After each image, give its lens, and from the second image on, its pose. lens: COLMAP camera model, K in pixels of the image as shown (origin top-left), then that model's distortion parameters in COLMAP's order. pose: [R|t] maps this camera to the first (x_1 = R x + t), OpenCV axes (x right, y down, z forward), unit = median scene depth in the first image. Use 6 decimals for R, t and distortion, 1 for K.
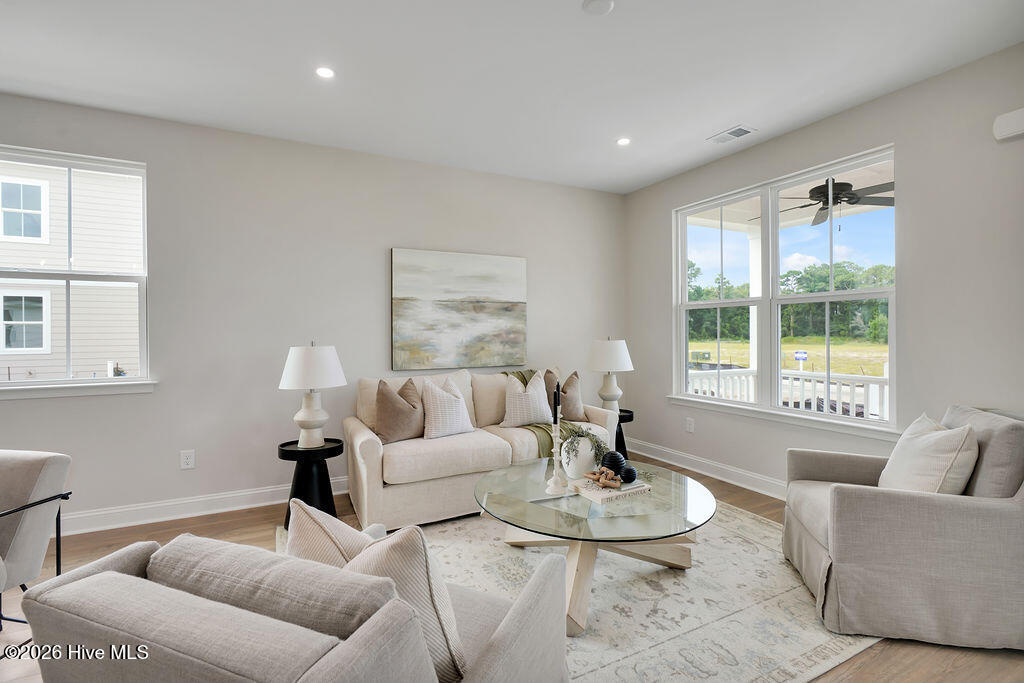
lens RADIAL K [[468.1, 0, 511.6], [0, 468.1, 337.6], [0, 0, 1]] dist [0.004339, 0.001057]
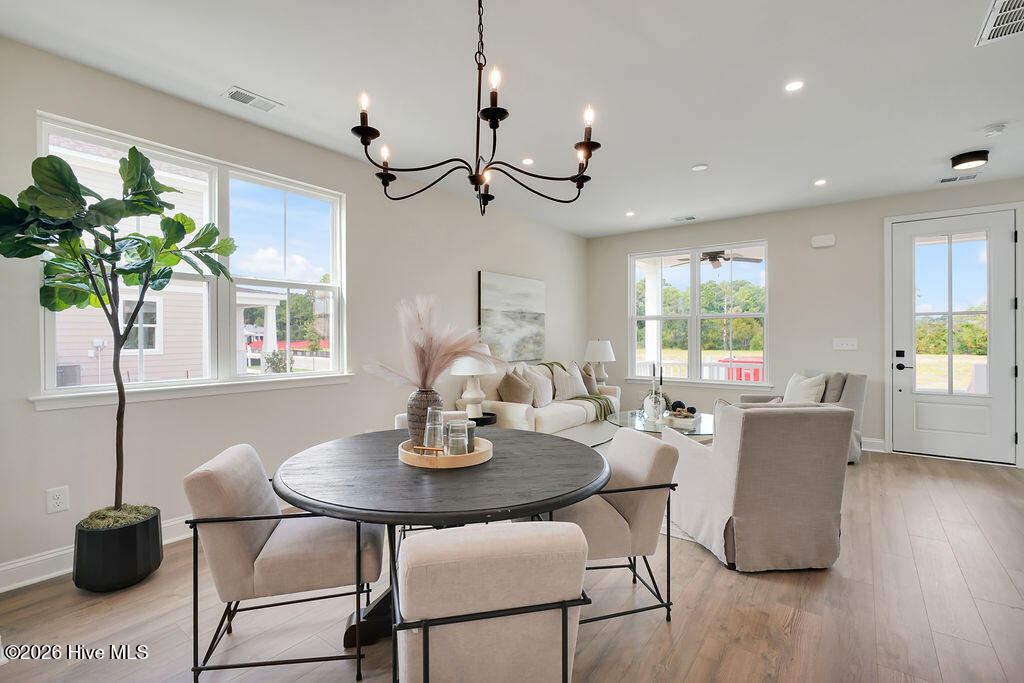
lens RADIAL K [[468.1, 0, 510.9], [0, 468.1, 337.6], [0, 0, 1]] dist [0.004339, 0.001057]
pose [[0.901047, -0.000205, 0.433721, -0.692017], [0.006056, 0.999908, -0.012108, 0.012194], [-0.433679, 0.013536, 0.900966, -0.205899]]
